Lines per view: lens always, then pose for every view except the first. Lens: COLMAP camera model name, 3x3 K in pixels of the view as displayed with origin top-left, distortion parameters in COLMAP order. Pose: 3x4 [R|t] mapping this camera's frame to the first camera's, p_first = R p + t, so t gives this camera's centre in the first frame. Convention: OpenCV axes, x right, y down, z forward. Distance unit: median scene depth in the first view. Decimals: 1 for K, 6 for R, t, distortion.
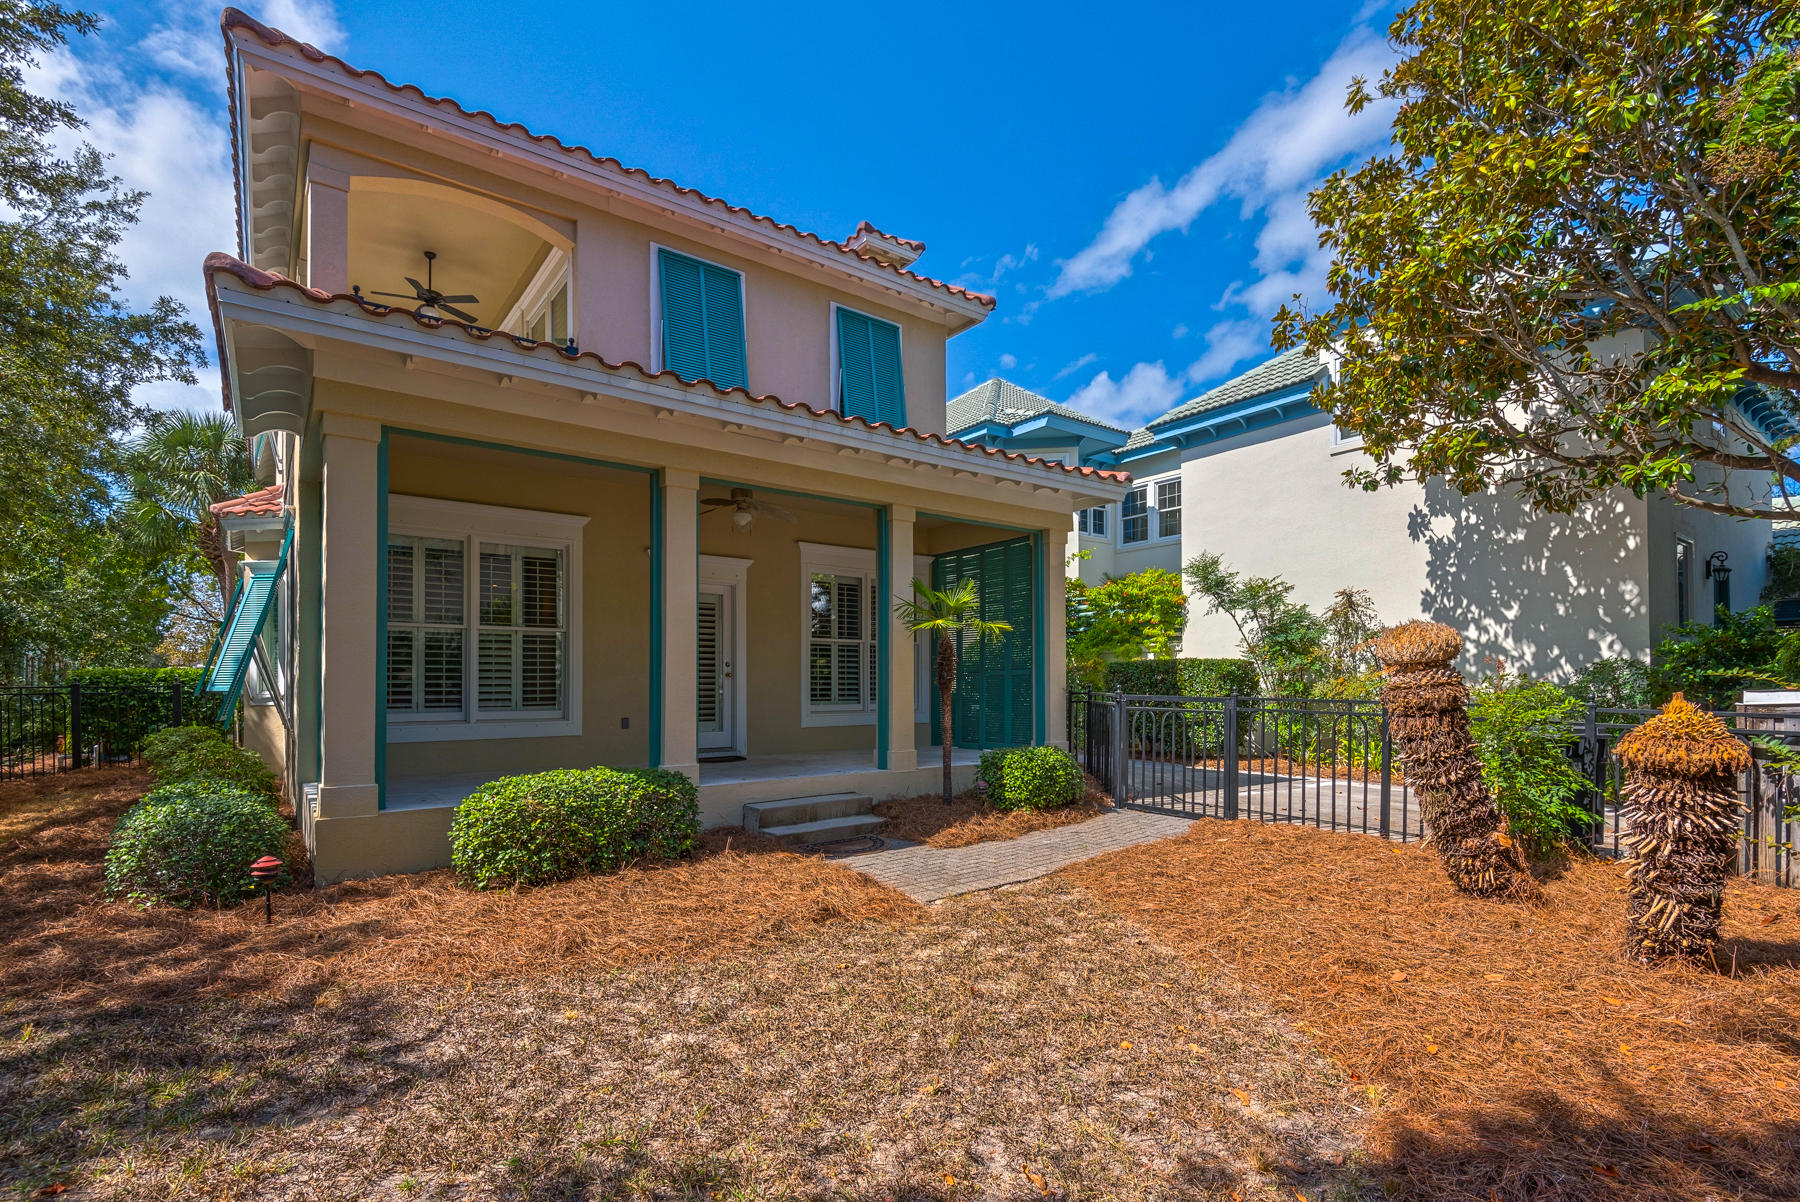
lens RADIAL K [[831.9, 0, 862.5], [0, 831.9, 676.9], [0, 0, 1]] dist [0.002737, -0.000500]
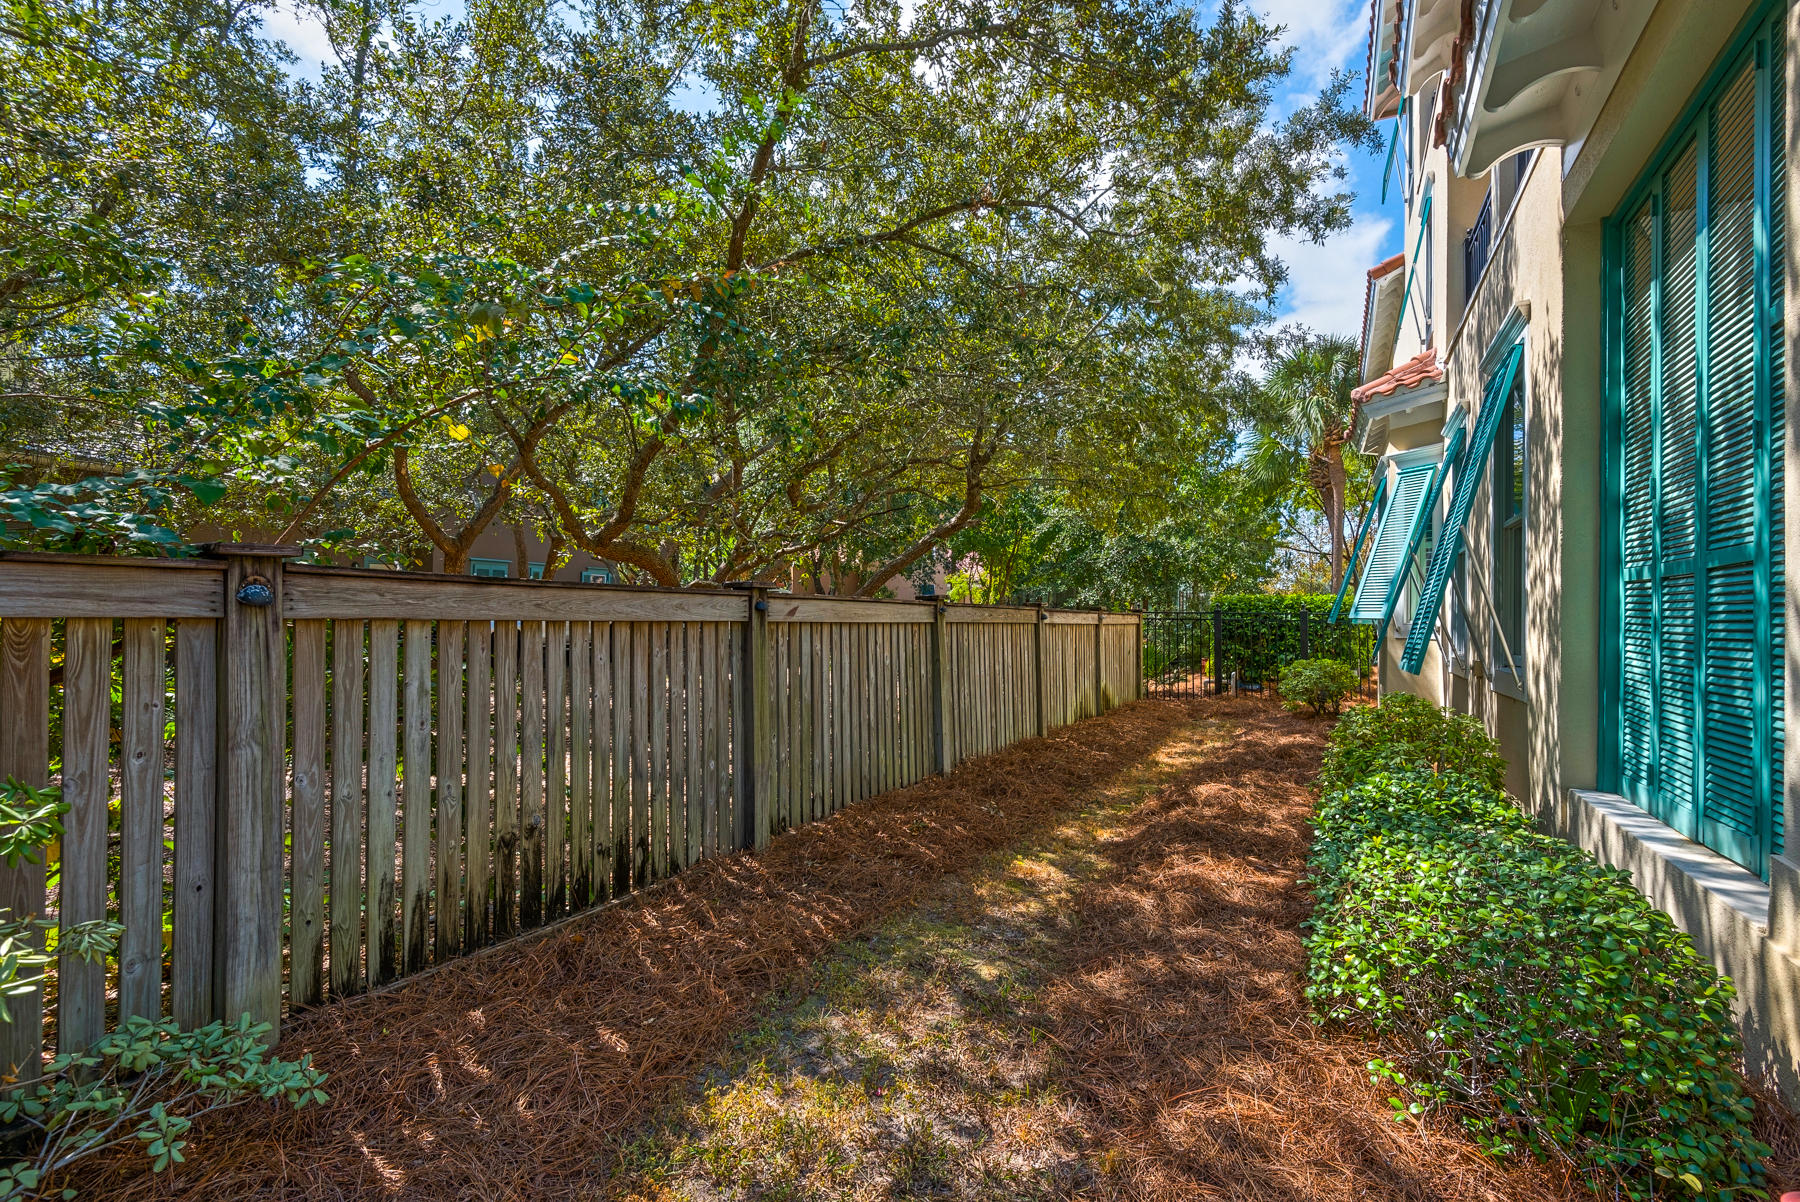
lens RADIAL K [[831.9, 0, 896.0], [0, 831.9, 603.3], [0, 0, 1]] dist [0.002737, -0.000500]
pose [[0.440172, -0.004486, -0.897902, -0.193716], [-0.003160, 0.999974, -0.006545, 0.006908], [0.897908, 0.005718, 0.440146, 0.189607]]
